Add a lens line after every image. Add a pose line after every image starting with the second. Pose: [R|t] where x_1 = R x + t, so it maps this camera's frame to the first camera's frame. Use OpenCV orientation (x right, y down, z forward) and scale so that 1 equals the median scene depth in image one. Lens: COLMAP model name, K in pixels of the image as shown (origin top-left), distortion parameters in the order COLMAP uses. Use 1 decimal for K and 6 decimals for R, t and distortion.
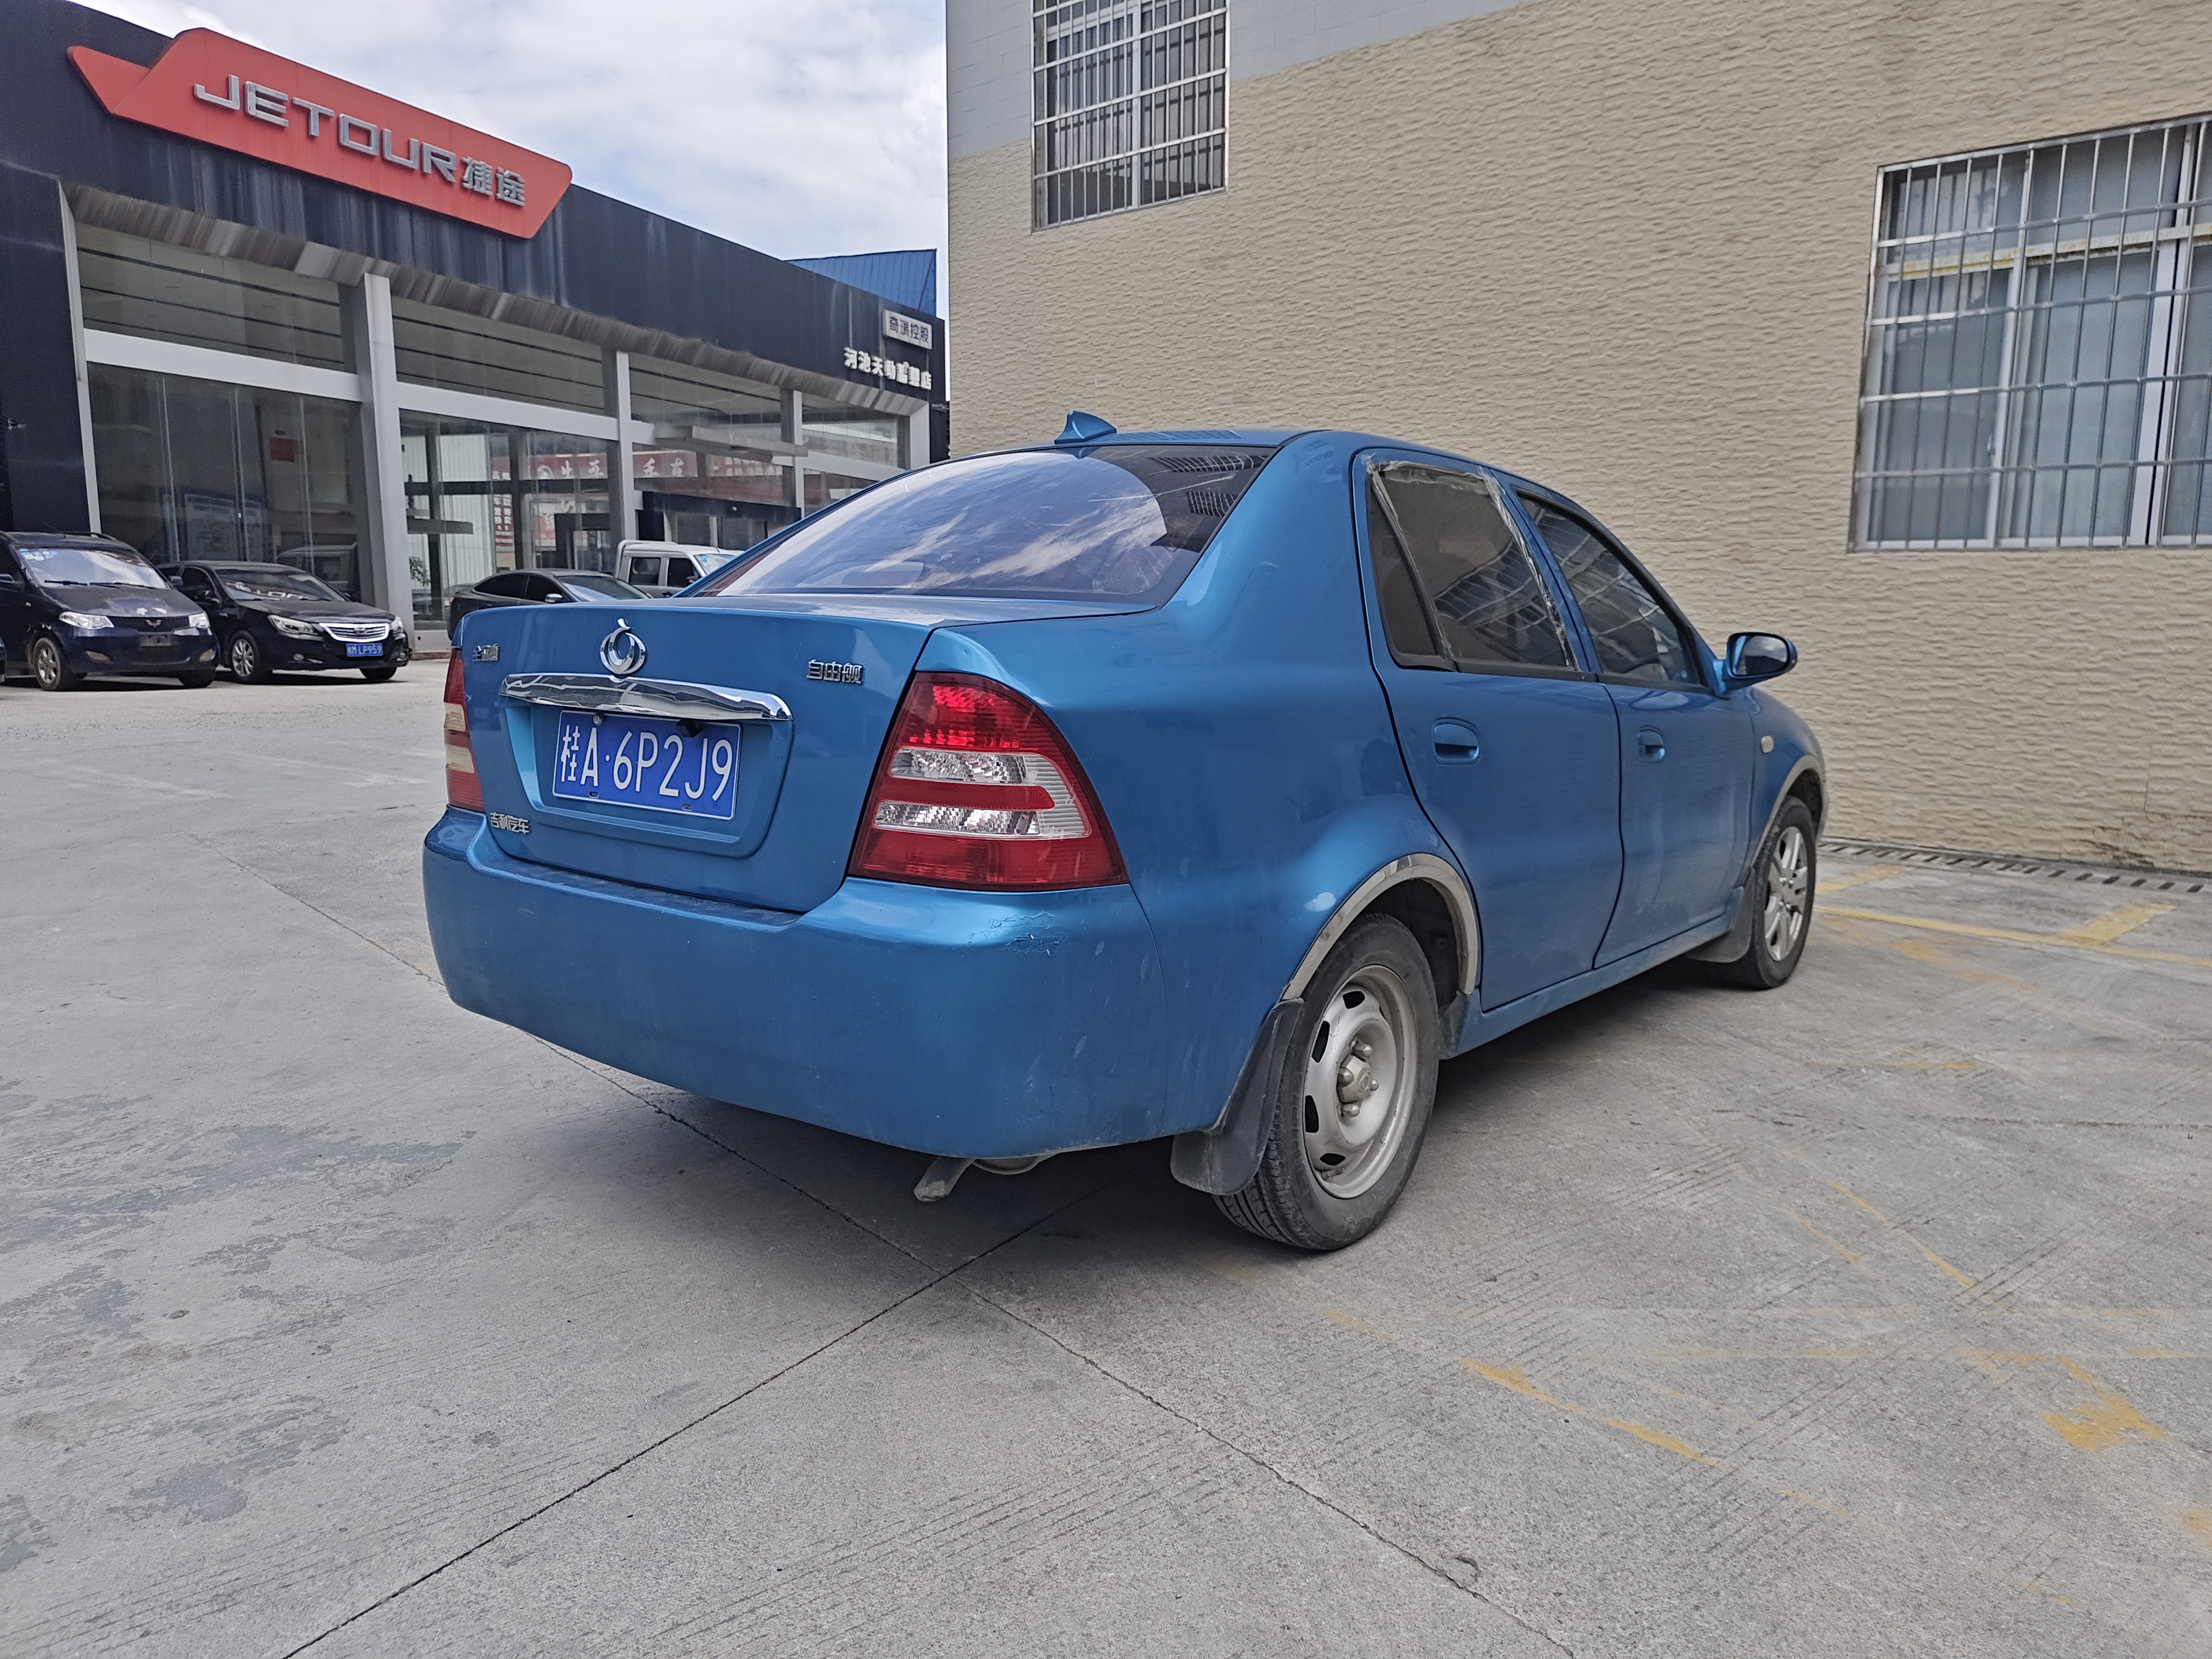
lens RADIAL K [[1545.7, 0, 1111.0], [0, 1545.7, 864.0], [0, 0, 1]] dist [0.016830, -0.020856]
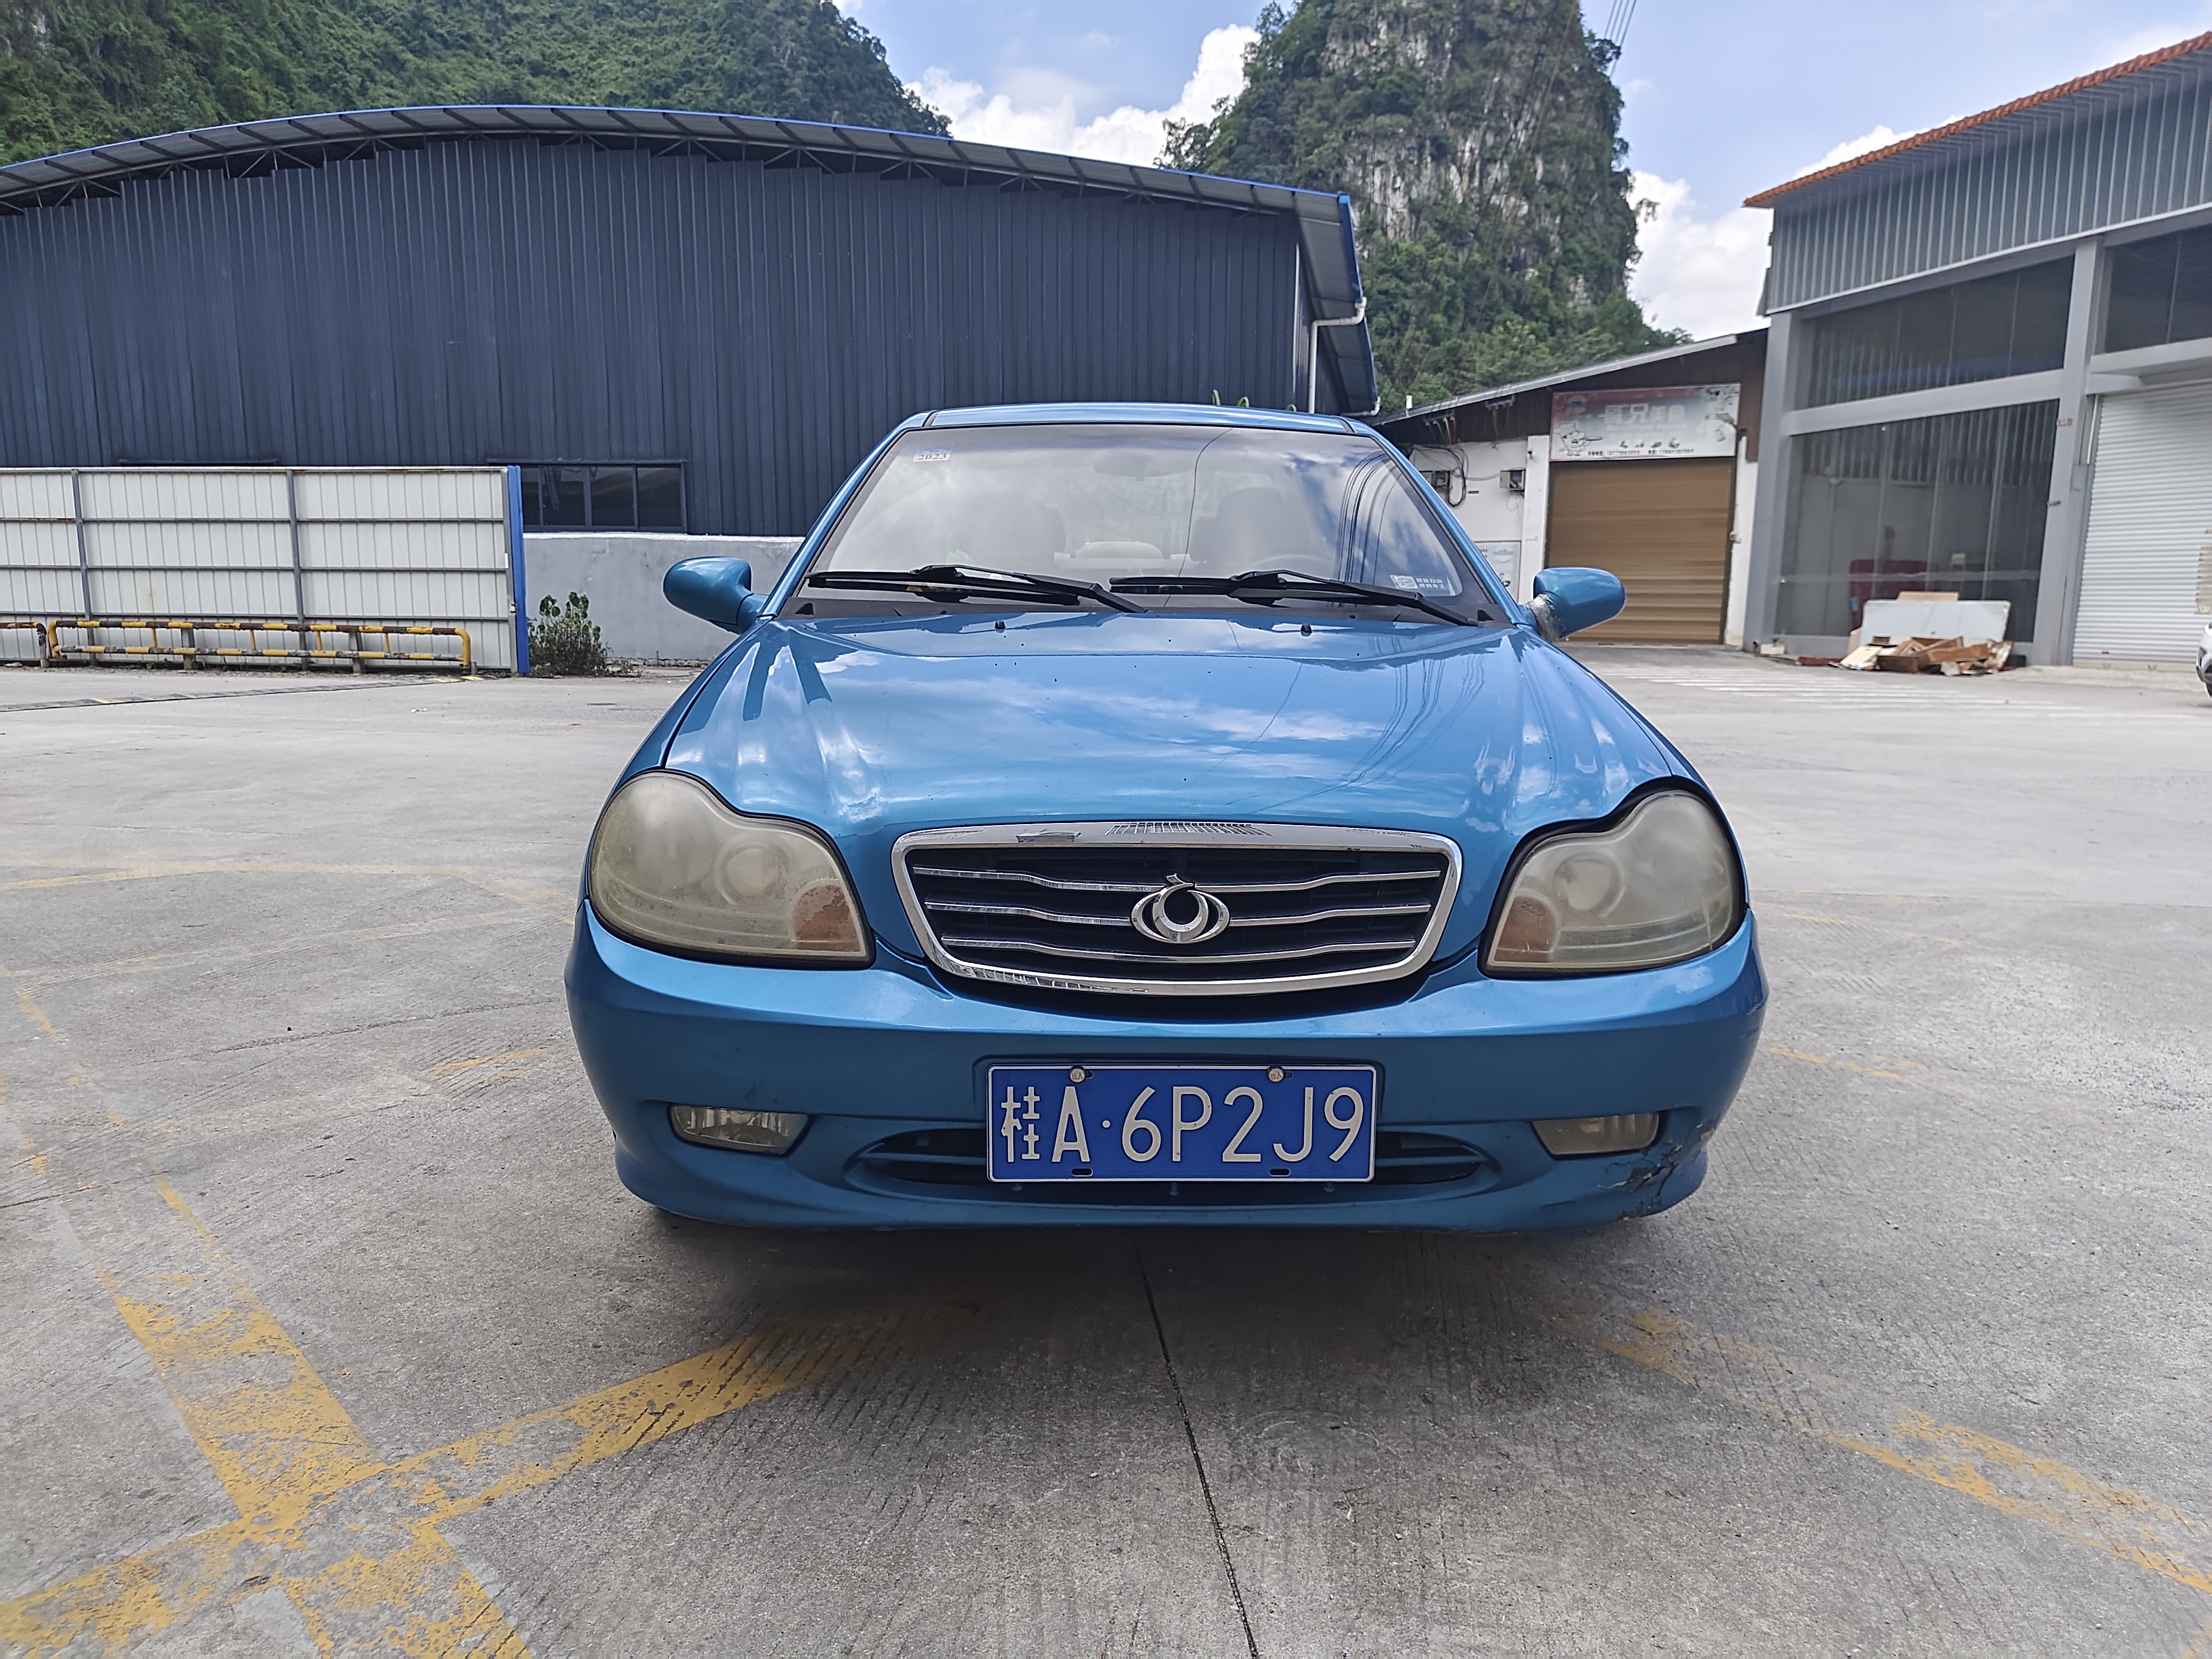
lens RADIAL K [[1528.9, 0, 1109.2], [0, 1528.9, 861.9], [0, 0, 1]] dist [0.011190, -0.004164]
pose [[-0.772588, 0.085421, -0.629135, 1.100229], [-0.124375, 0.951347, 0.281904, -0.354032], [0.622606, 0.296045, -0.724375, 2.493092]]
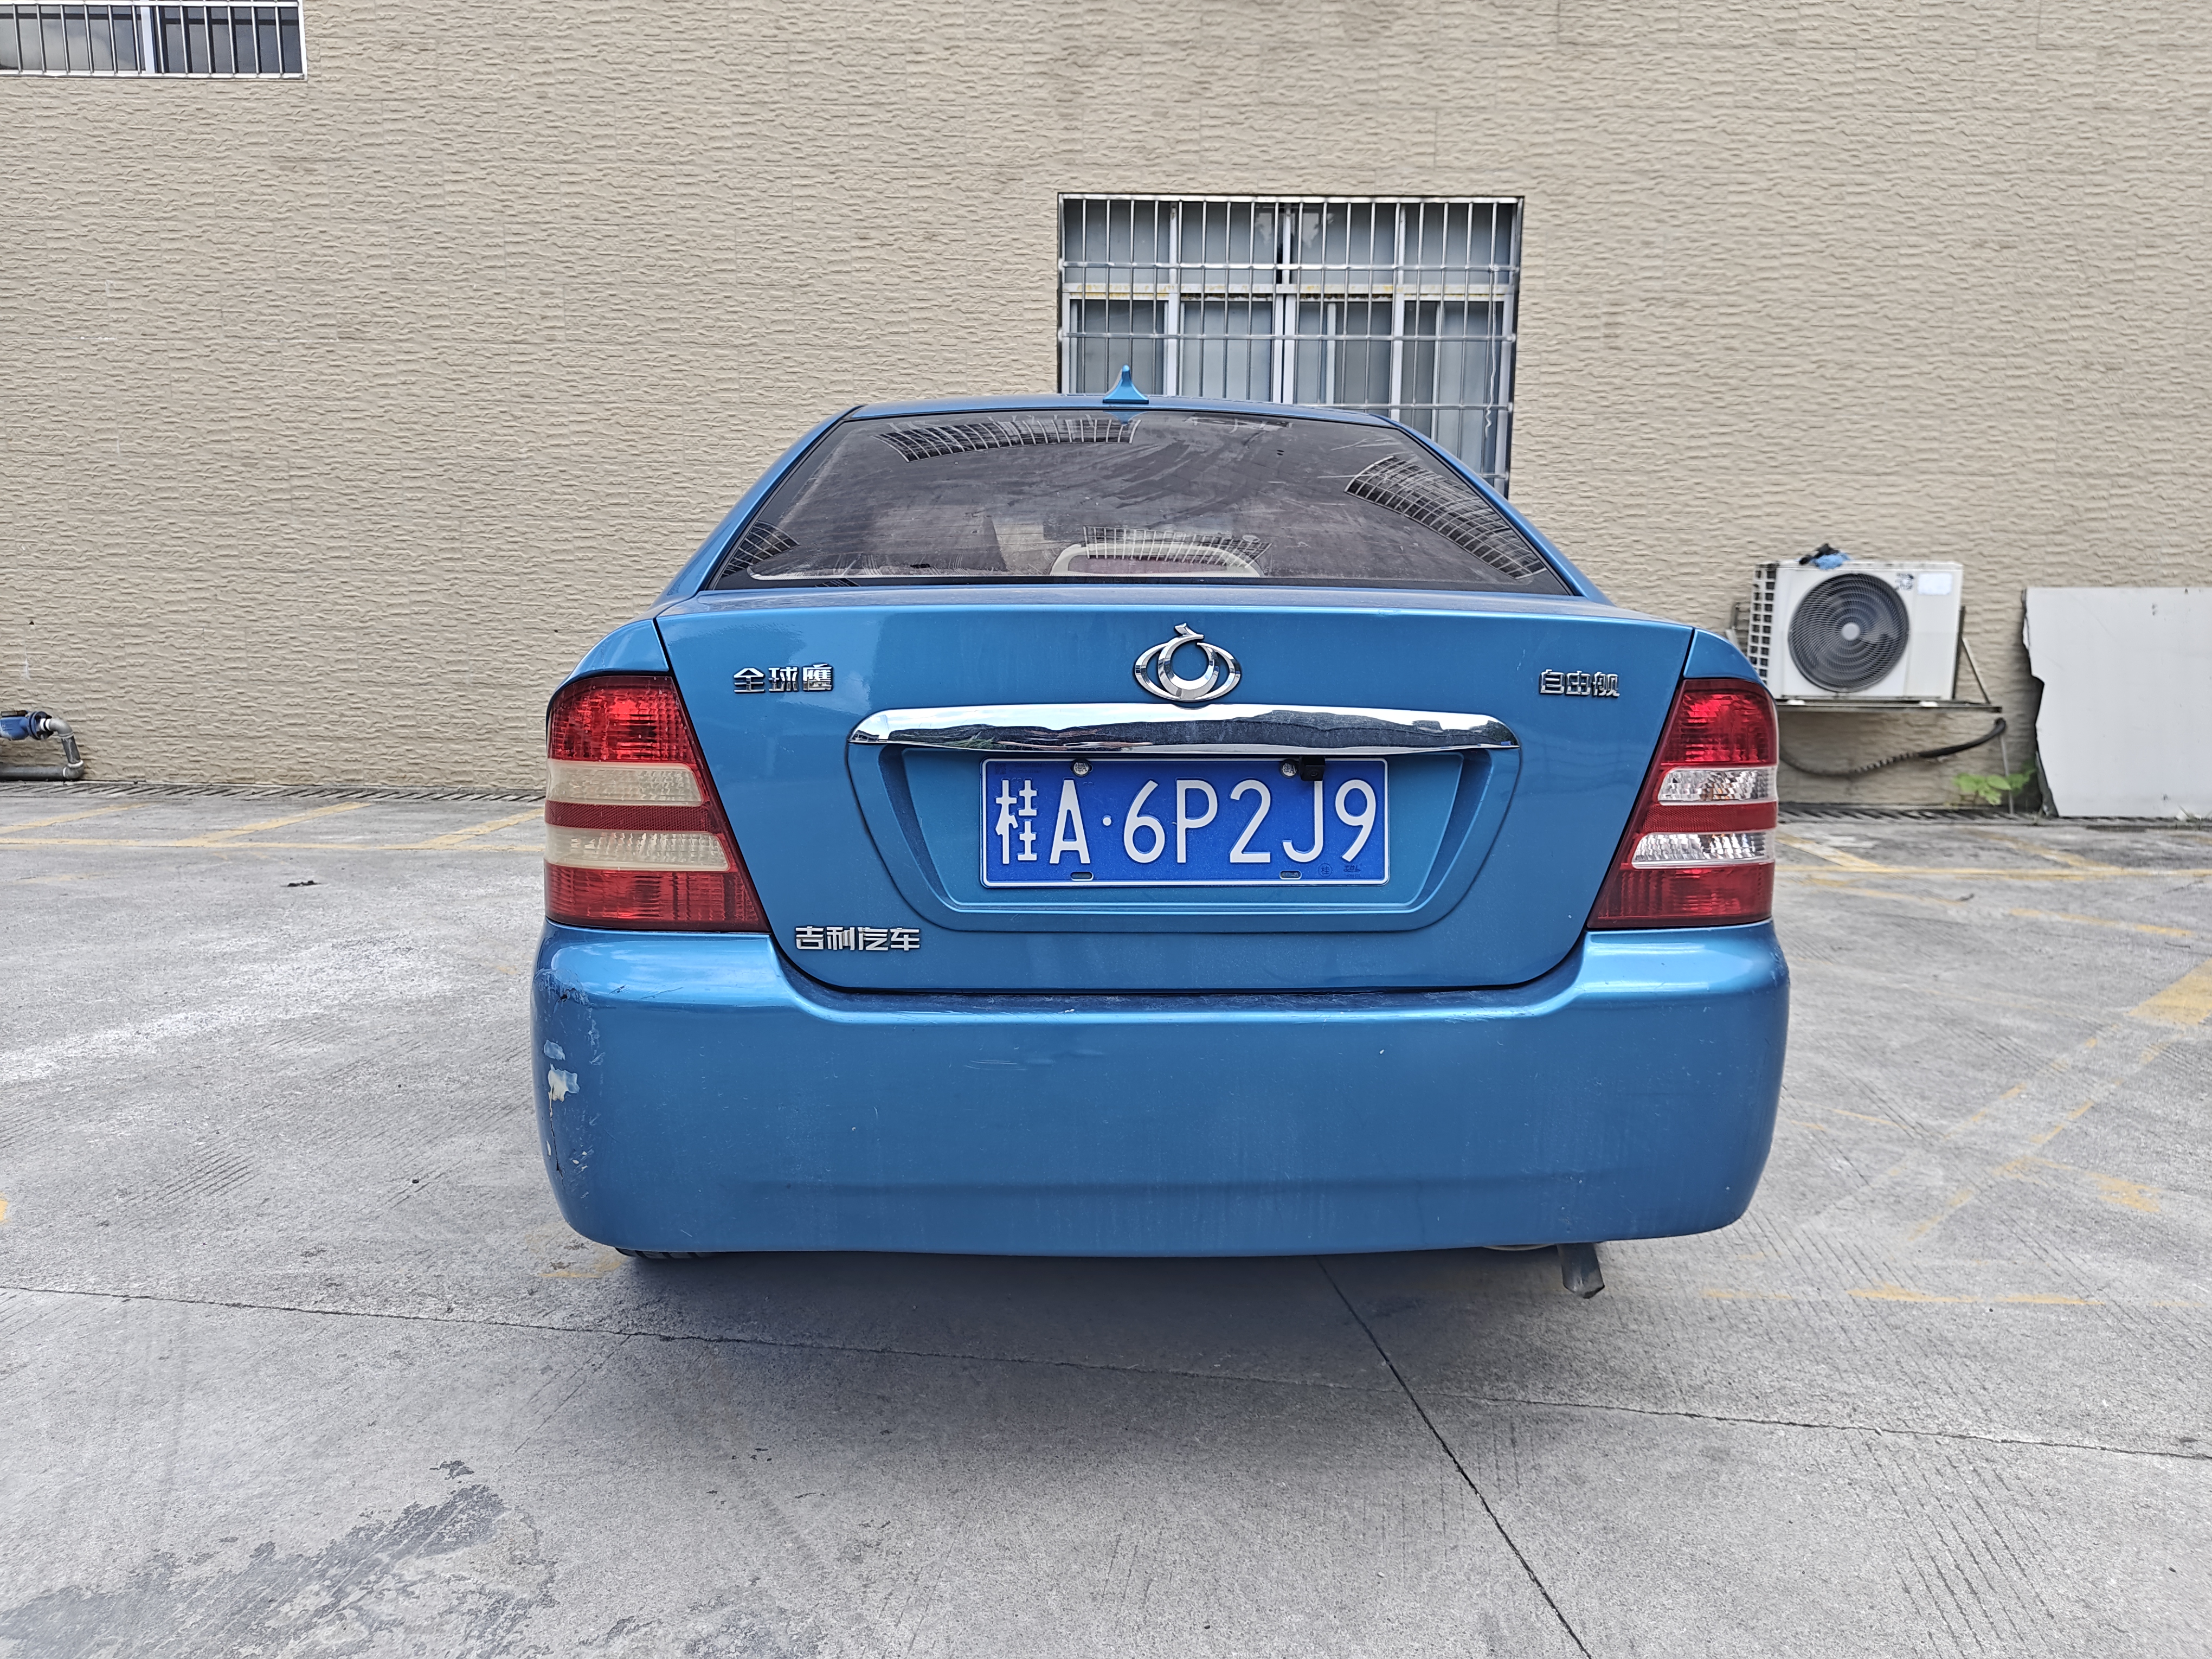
lens RADIAL K [[1547.2, 0, 1106.0], [0, 1547.2, 829.5], [0, 0, 1]] dist [0.039377, -0.043557]
pose [[0.744499, -0.103570, 0.659541, -0.702448], [0.107789, 0.993580, 0.034352, -0.079138], [-0.658864, 0.045516, 0.750883, 0.422310]]
